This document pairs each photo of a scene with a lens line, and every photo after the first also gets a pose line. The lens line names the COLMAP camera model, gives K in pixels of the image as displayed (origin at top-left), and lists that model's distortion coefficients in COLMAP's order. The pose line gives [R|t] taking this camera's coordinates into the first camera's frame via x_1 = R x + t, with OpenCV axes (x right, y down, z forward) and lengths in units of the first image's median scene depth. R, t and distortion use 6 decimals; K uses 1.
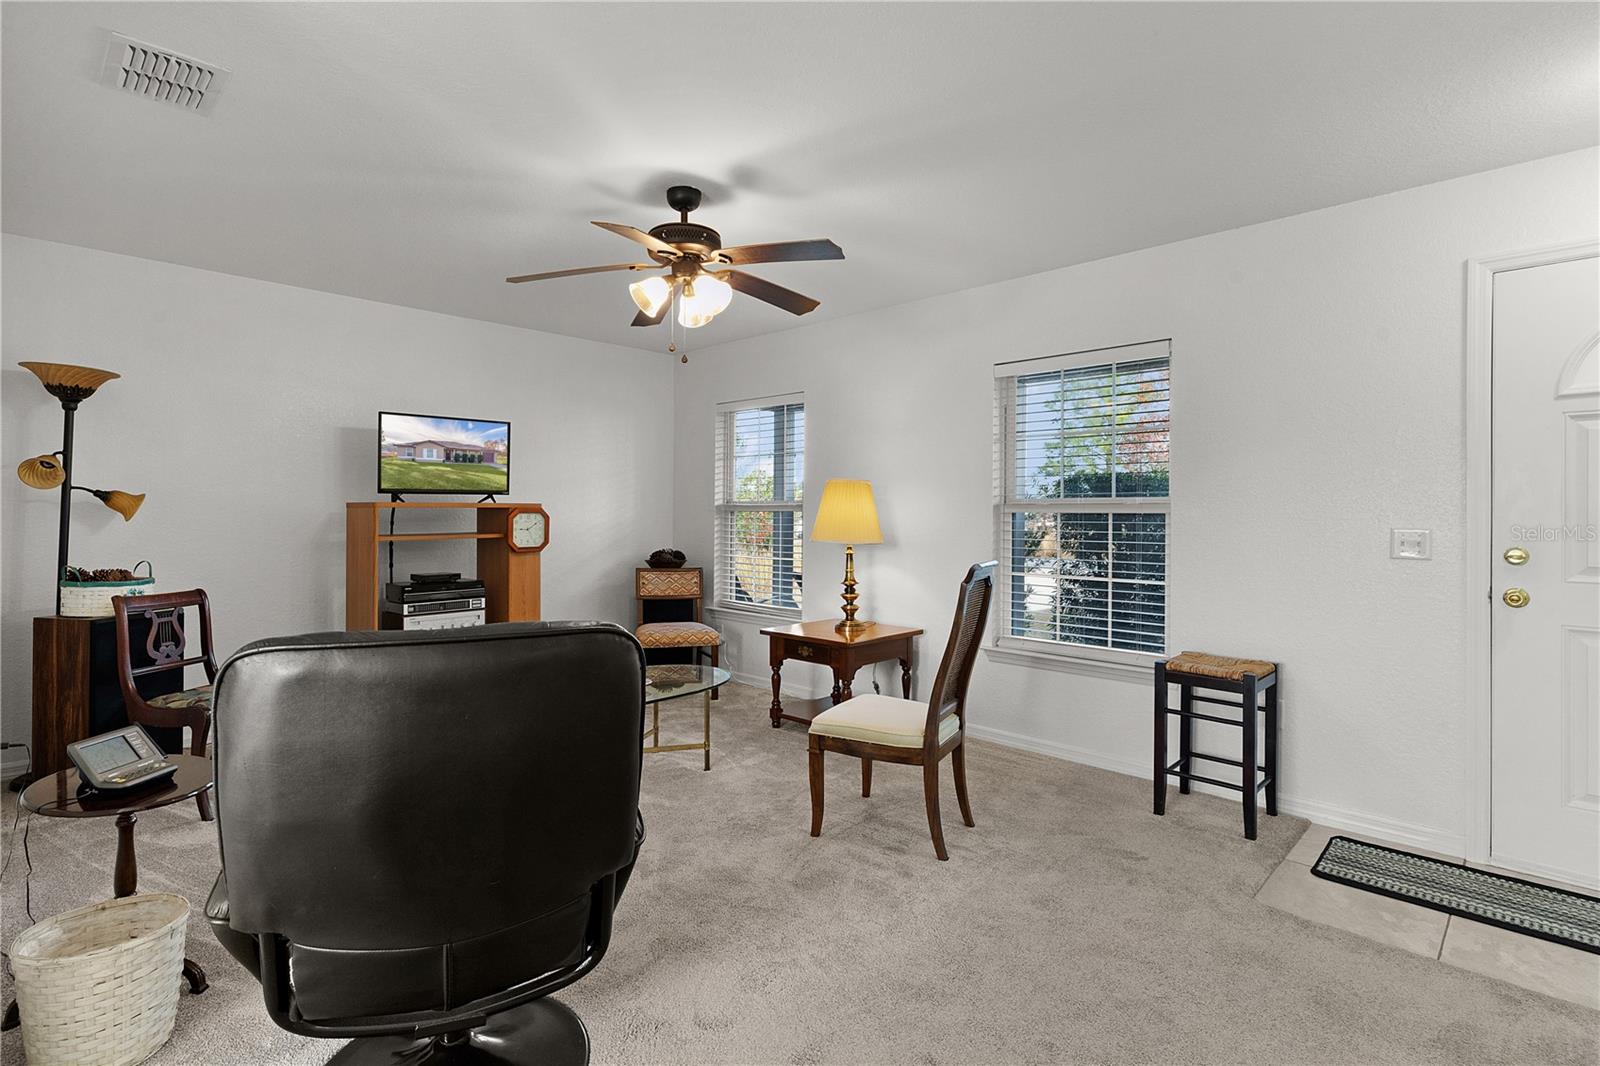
lens RADIAL K [[772.2, 0, 781.7], [0, 772.2, 511.0], [0, 0, 1]] dist [0.003604, -0.000451]
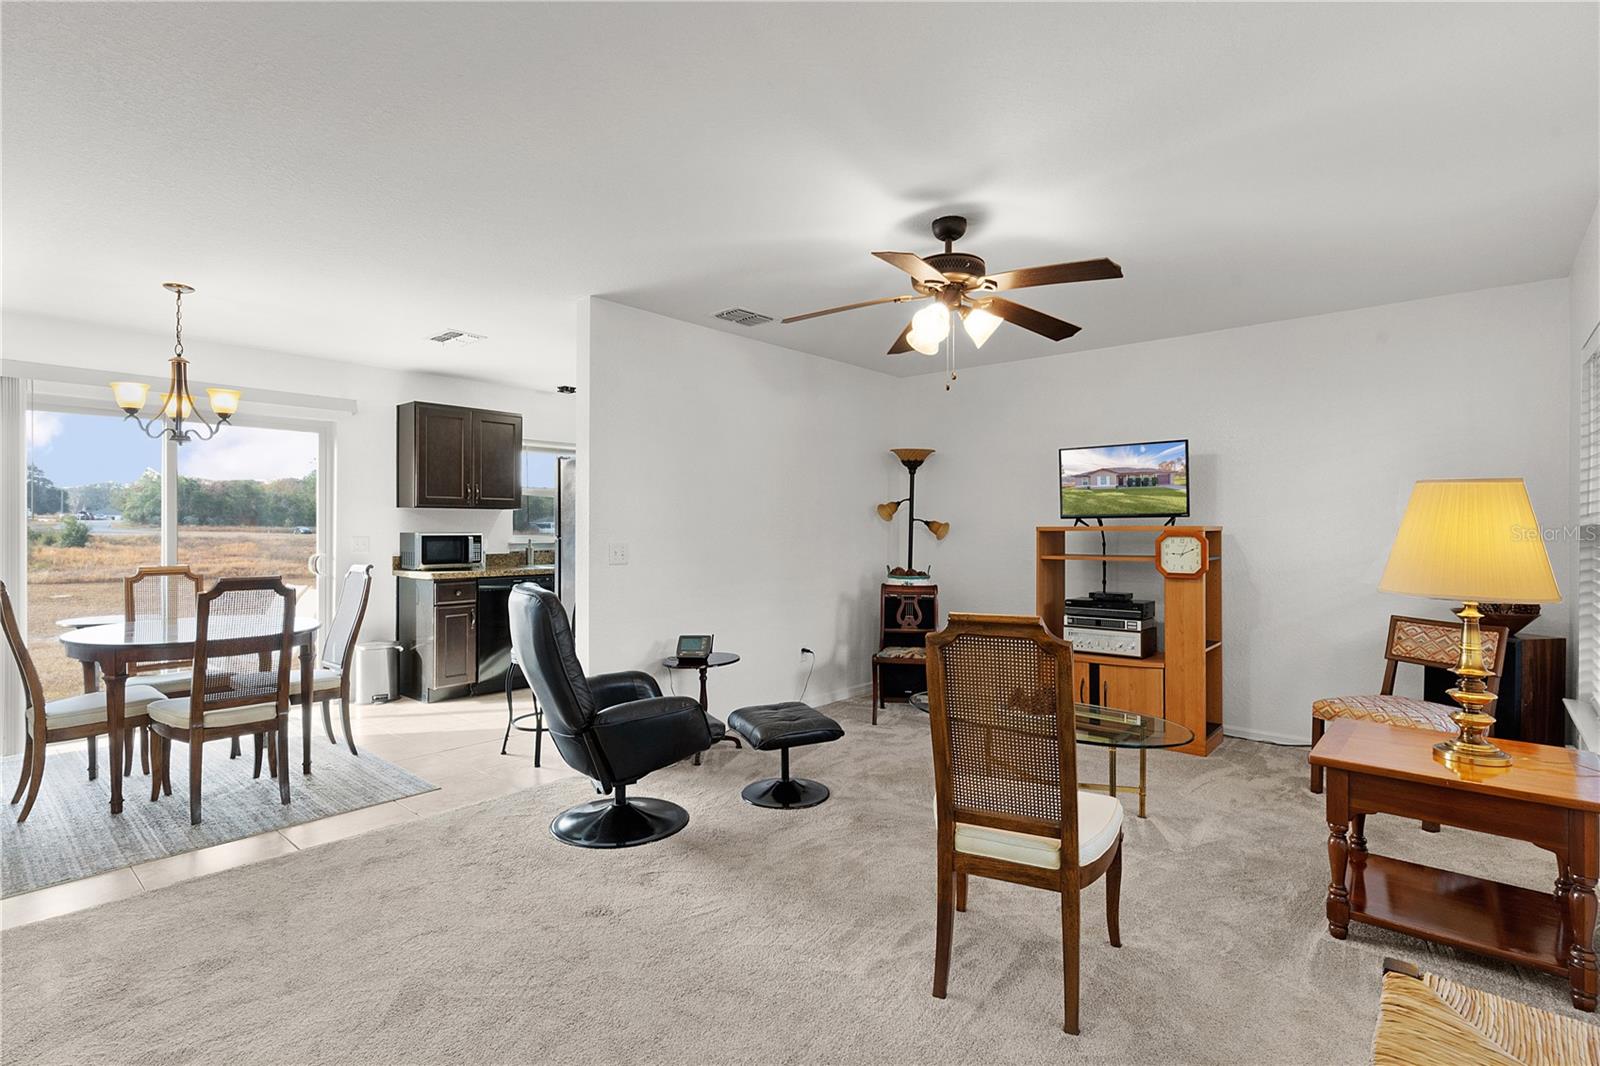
lens RADIAL K [[772.2, 0, 791.1], [0, 772.2, 529.5], [0, 0, 1]] dist [0.003604, -0.000451]
pose [[0.063398, -0.000983, -0.997988, 0.660632], [0.002250, 0.999997, -0.000842, -0.007150], [0.997986, -0.002192, 0.063400, 0.551215]]
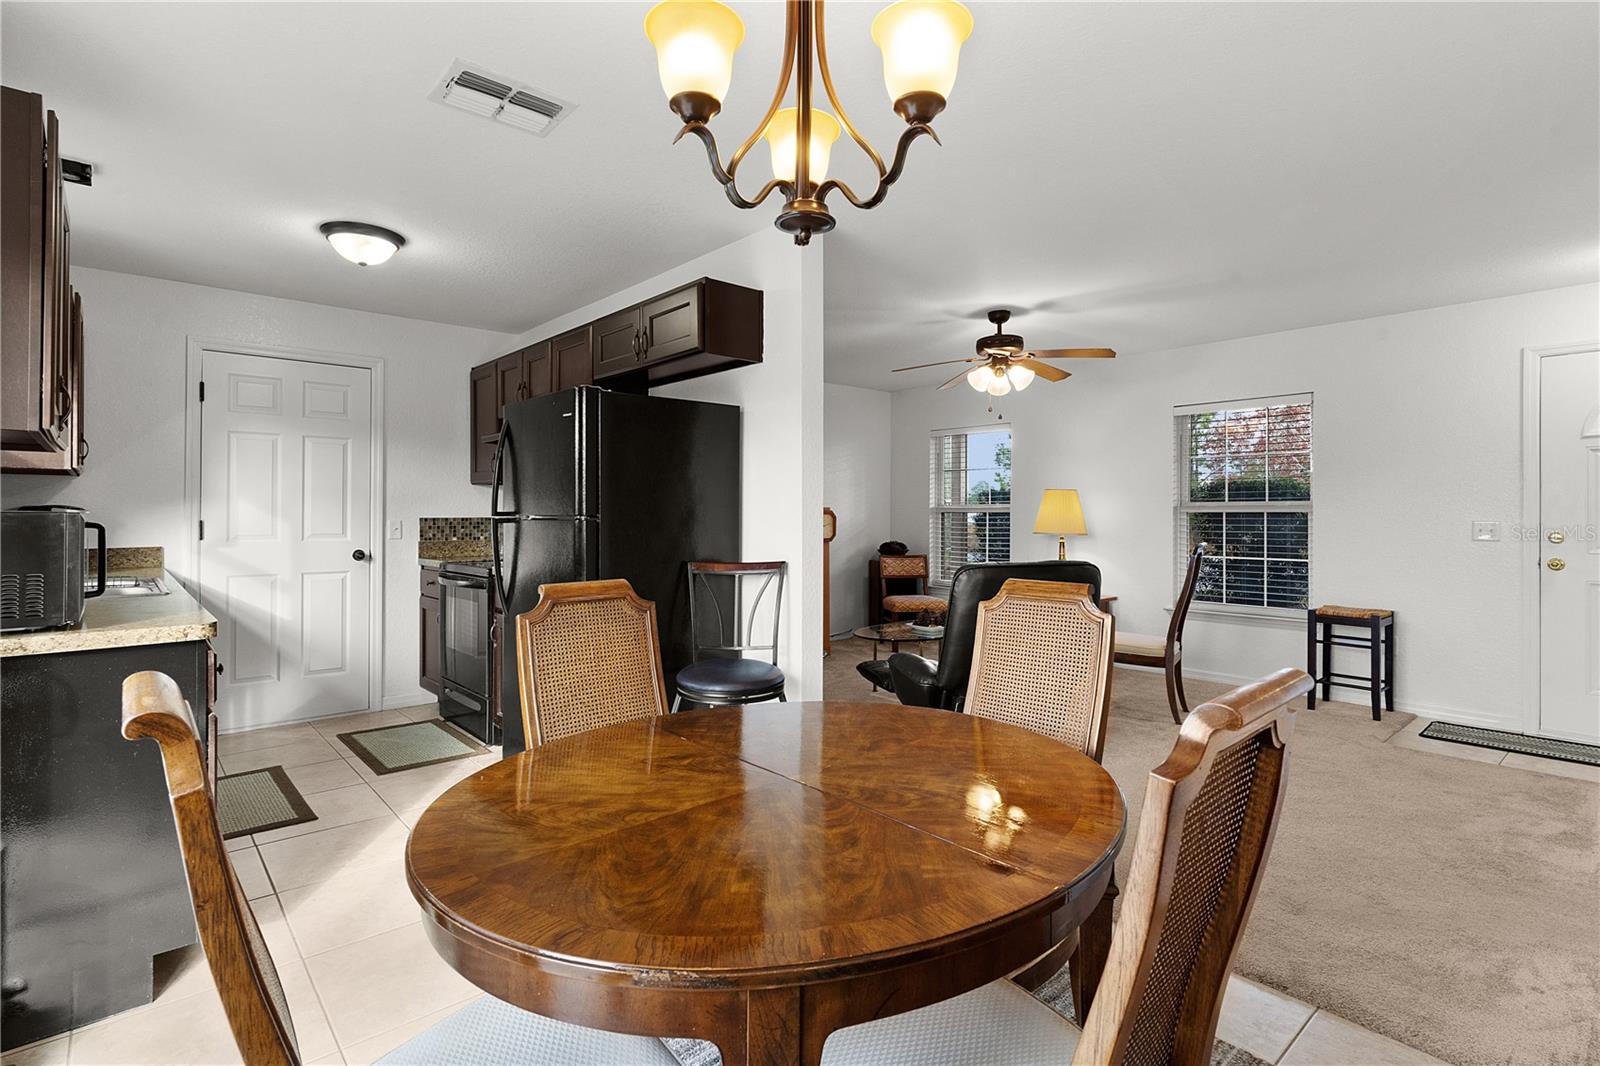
lens RADIAL K [[772.2, 0, 780.0], [0, 772.2, 513.2], [0, 0, 1]] dist [0.003604, -0.000451]
pose [[0.997018, -0.005067, -0.077001, -0.347397], [0.005178, 0.999986, 0.001249, -0.001515], [0.076994, -0.001644, 0.997030, -0.476897]]
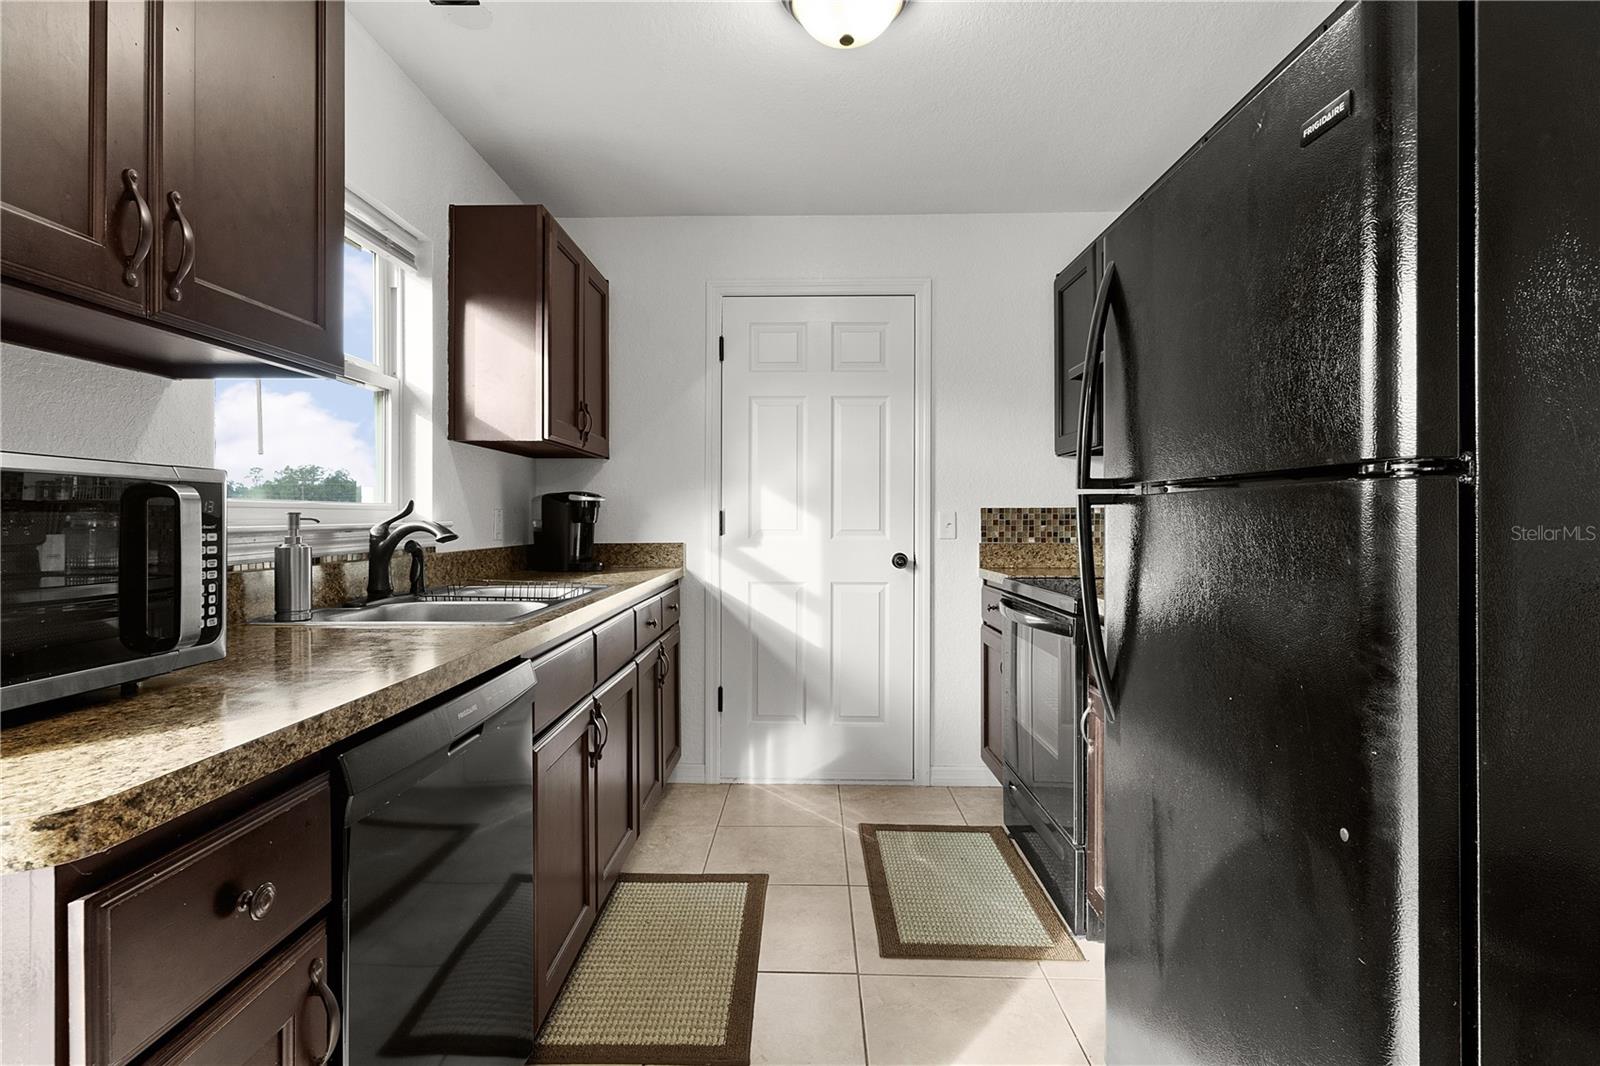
lens RADIAL K [[772.2, 0, 791.4], [0, 772.2, 514.2], [0, 0, 1]] dist [0.003604, -0.000451]
pose [[0.687847, -0.008502, -0.725805, -0.558569], [0.006212, 0.999964, -0.005827, 0.015031], [0.725829, -0.000501, 0.687875, 0.000655]]
